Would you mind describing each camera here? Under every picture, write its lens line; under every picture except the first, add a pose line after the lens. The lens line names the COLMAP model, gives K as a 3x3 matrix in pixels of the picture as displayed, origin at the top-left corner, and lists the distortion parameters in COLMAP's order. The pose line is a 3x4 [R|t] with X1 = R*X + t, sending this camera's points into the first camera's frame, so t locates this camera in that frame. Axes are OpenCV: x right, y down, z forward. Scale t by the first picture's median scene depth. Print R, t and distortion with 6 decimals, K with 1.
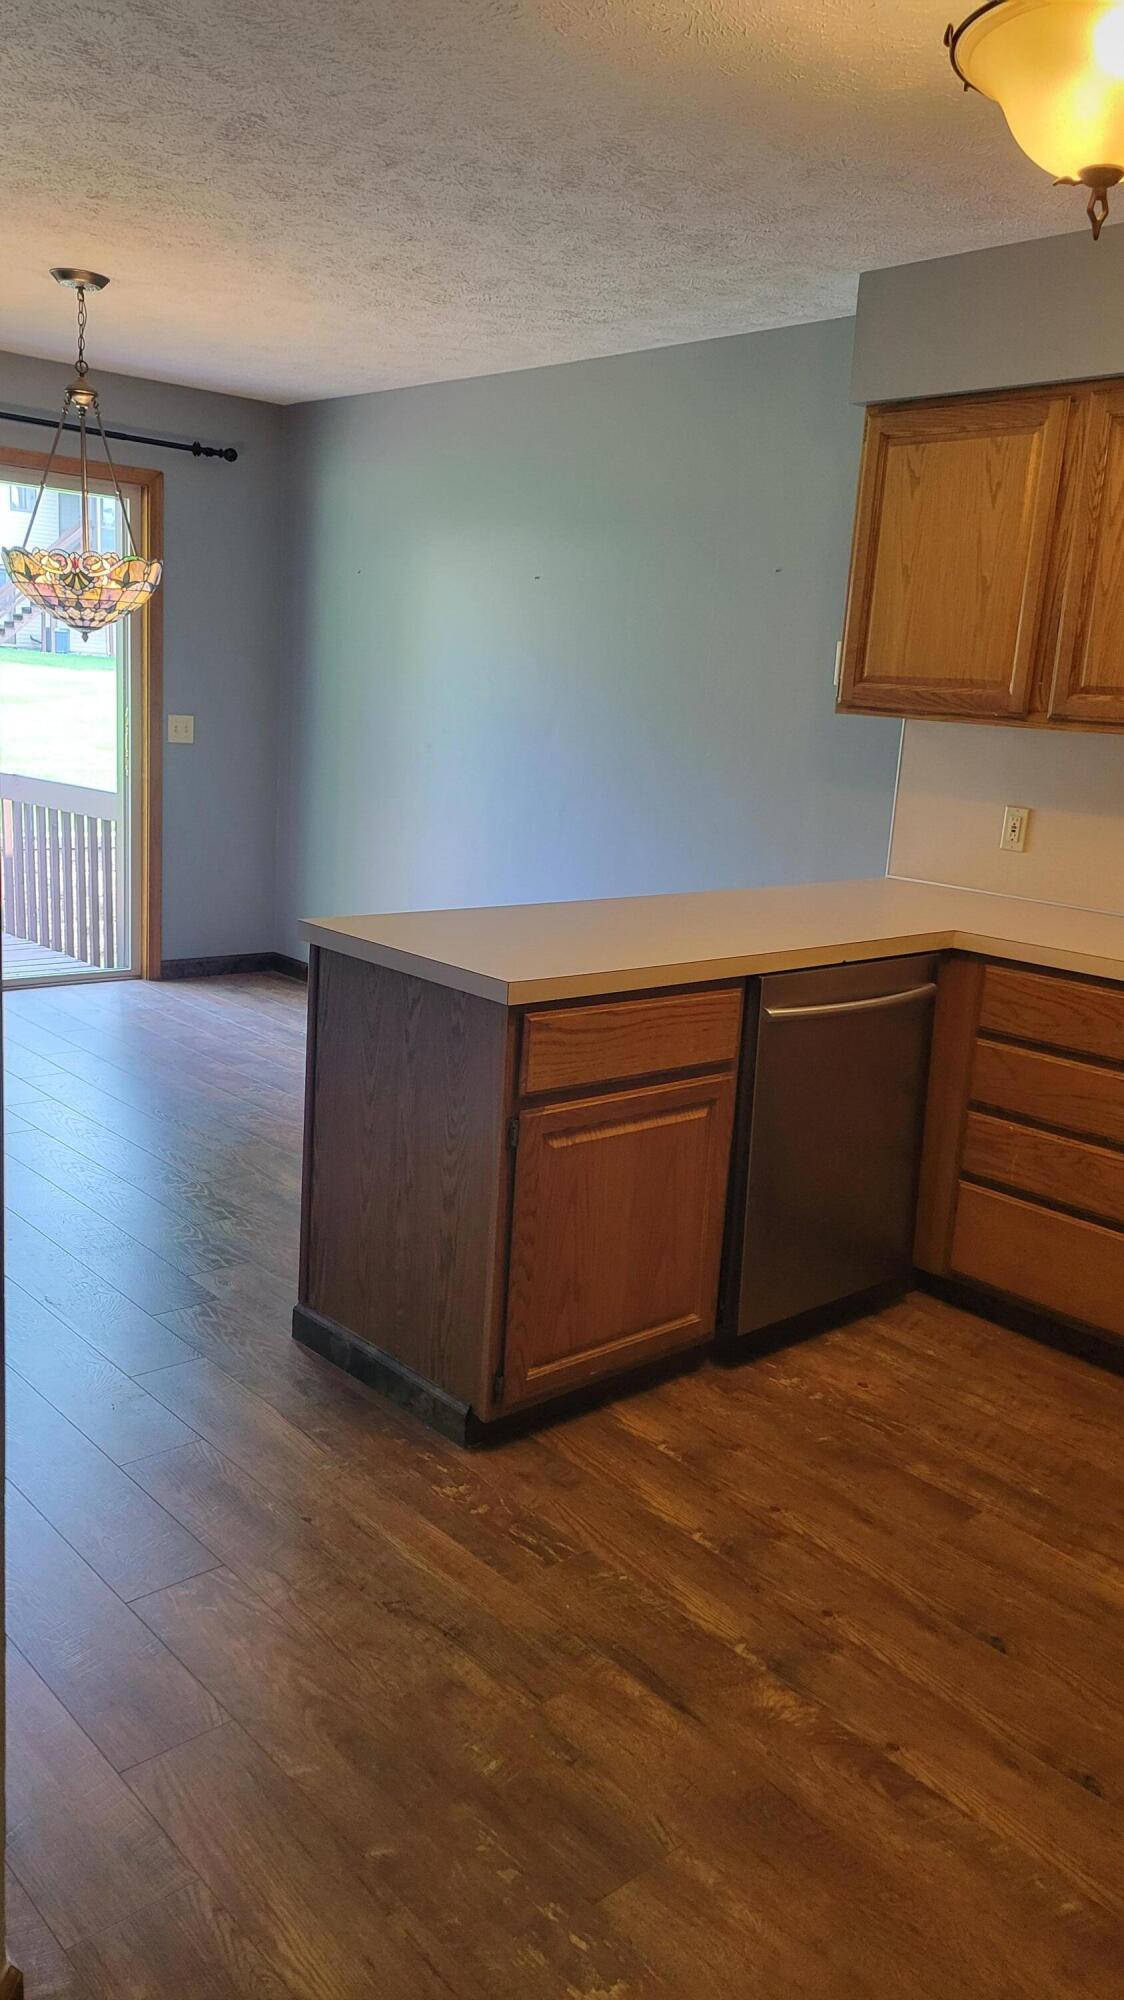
lens RADIAL K [[1491.6, 0, 587.4], [0, 1491.6, 1011.6], [0, 0, 1]] dist [0.052631, -0.031161]
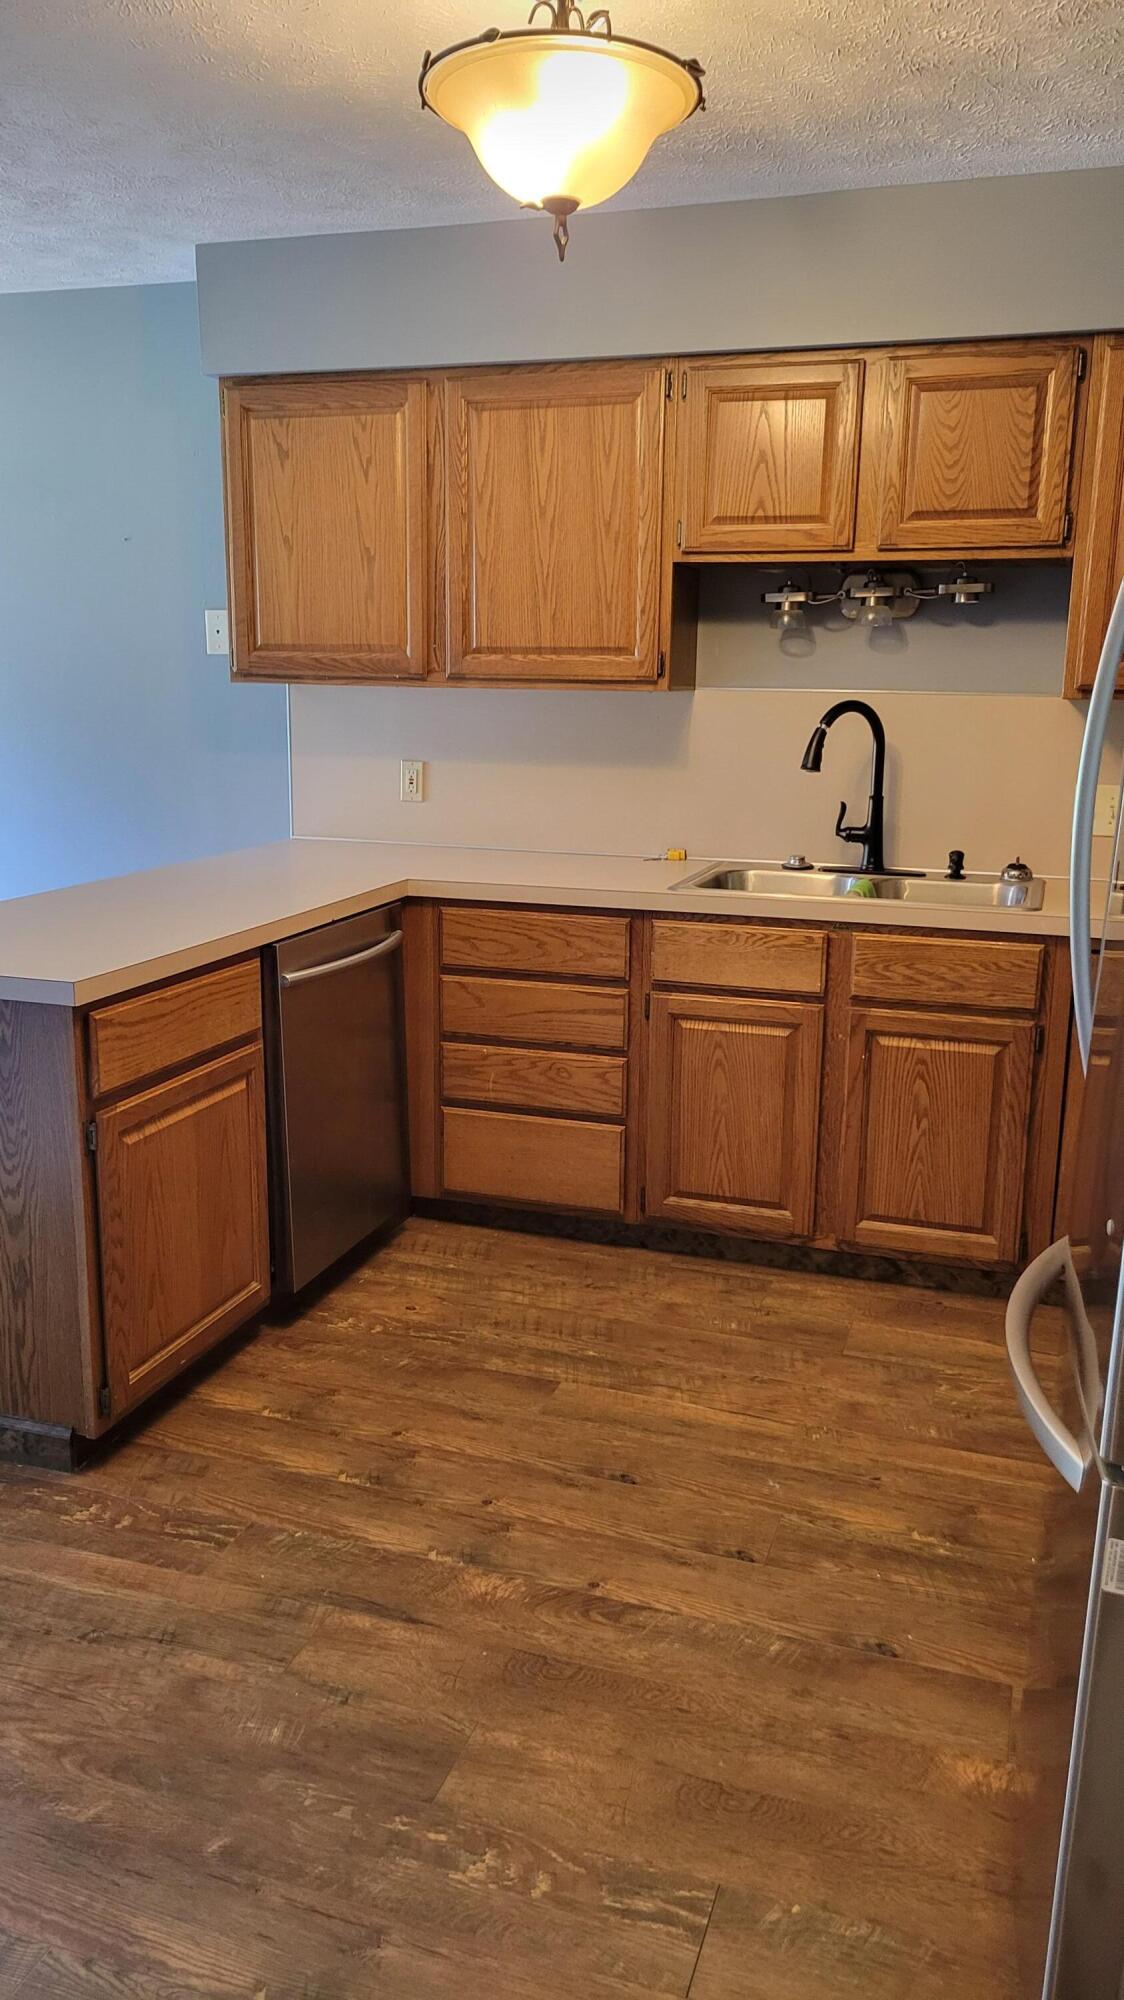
lens RADIAL K [[1491.6, 0, 570.5], [0, 1491.6, 1011.8], [0, 0, 1]] dist [0.052631, -0.031161]
pose [[0.870417, -0.159996, 0.465591, -0.210112], [0.147045, 0.987038, 0.064288, -0.014943], [-0.469842, 0.012505, 0.882662, -0.004541]]
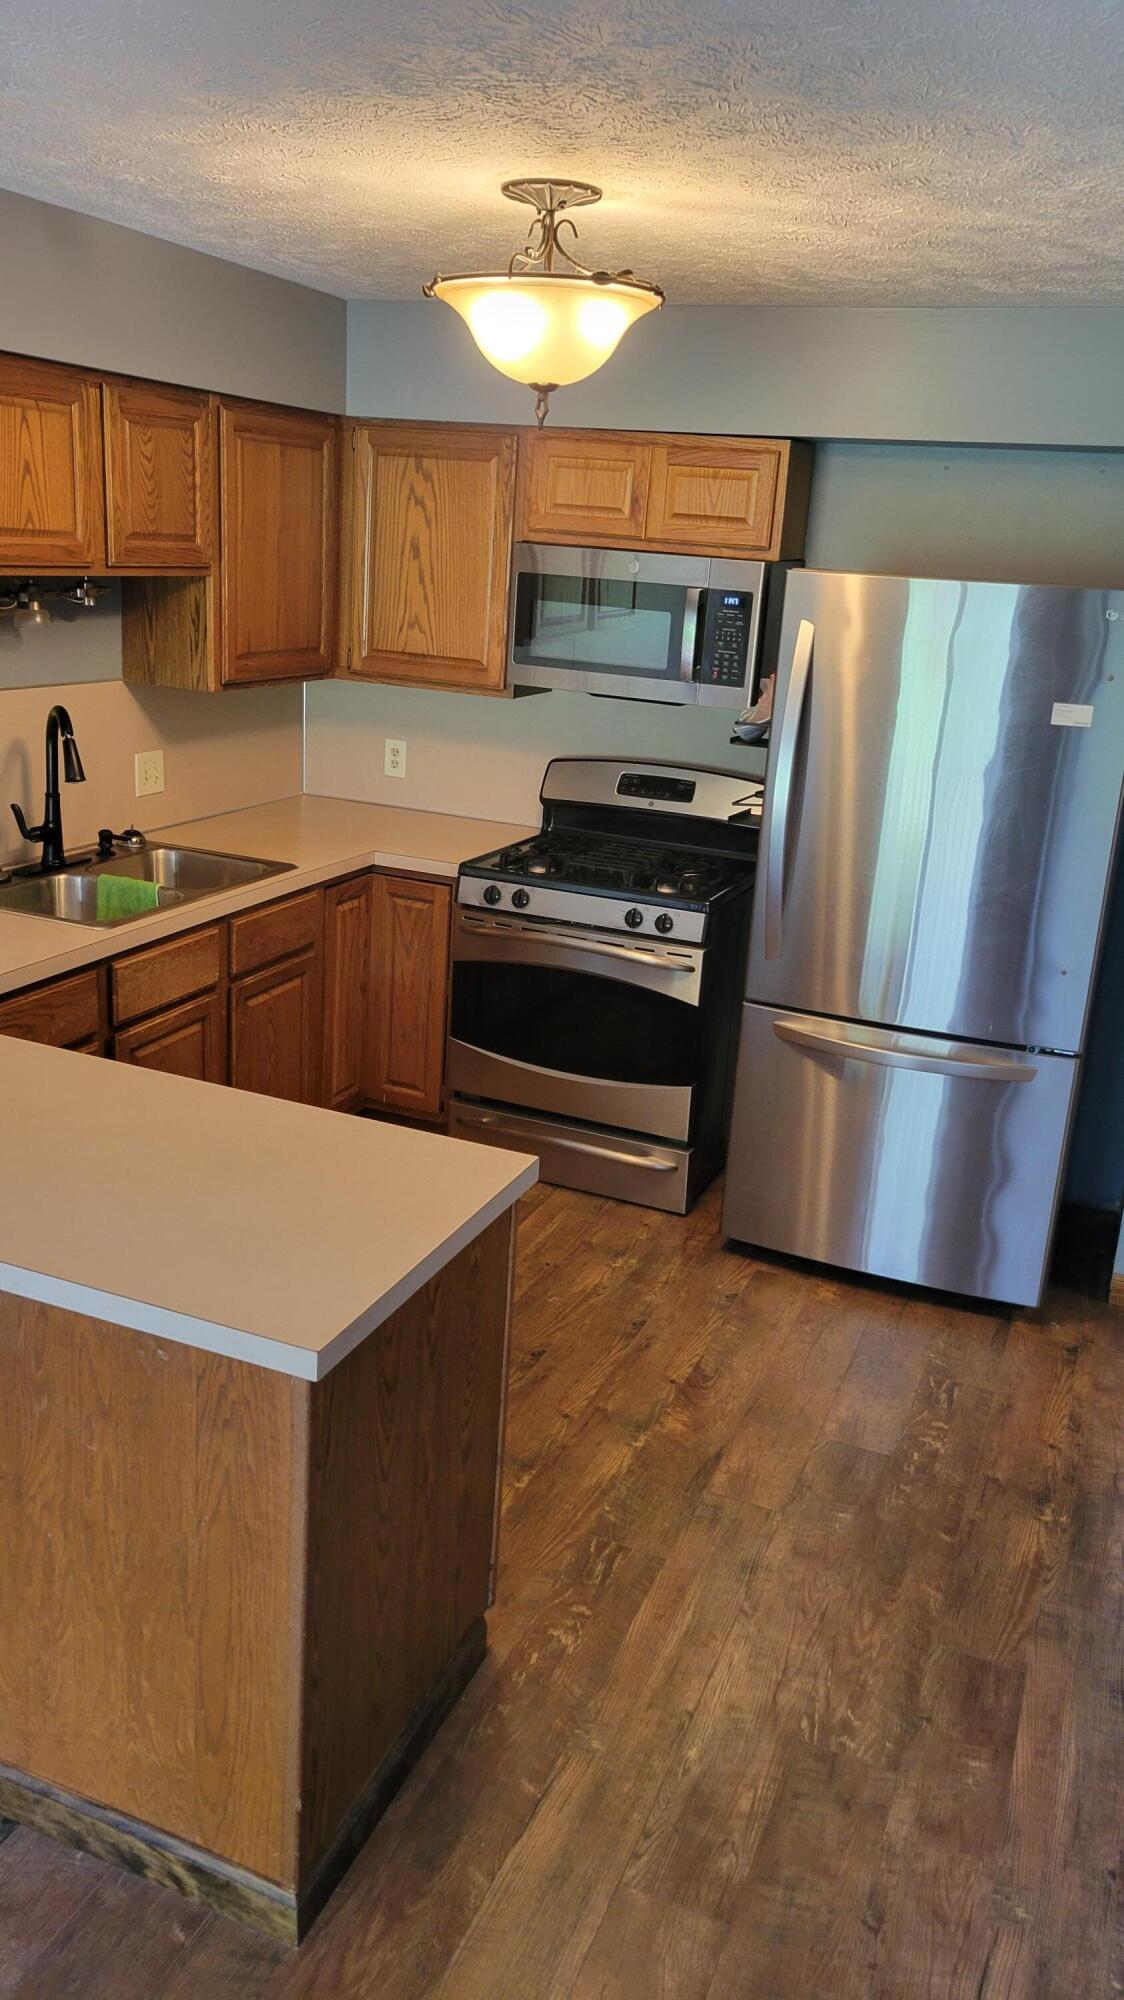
lens RADIAL K [[1491.6, 0, 564.4], [0, 1491.6, 988.6], [0, 0, 1]] dist [0.052631, -0.031161]
pose [[-0.419024, -0.352430, 0.836786, -0.747051], [0.106555, 0.896141, 0.430787, -0.479026], [-0.901701, 0.269674, -0.337952, 1.182213]]
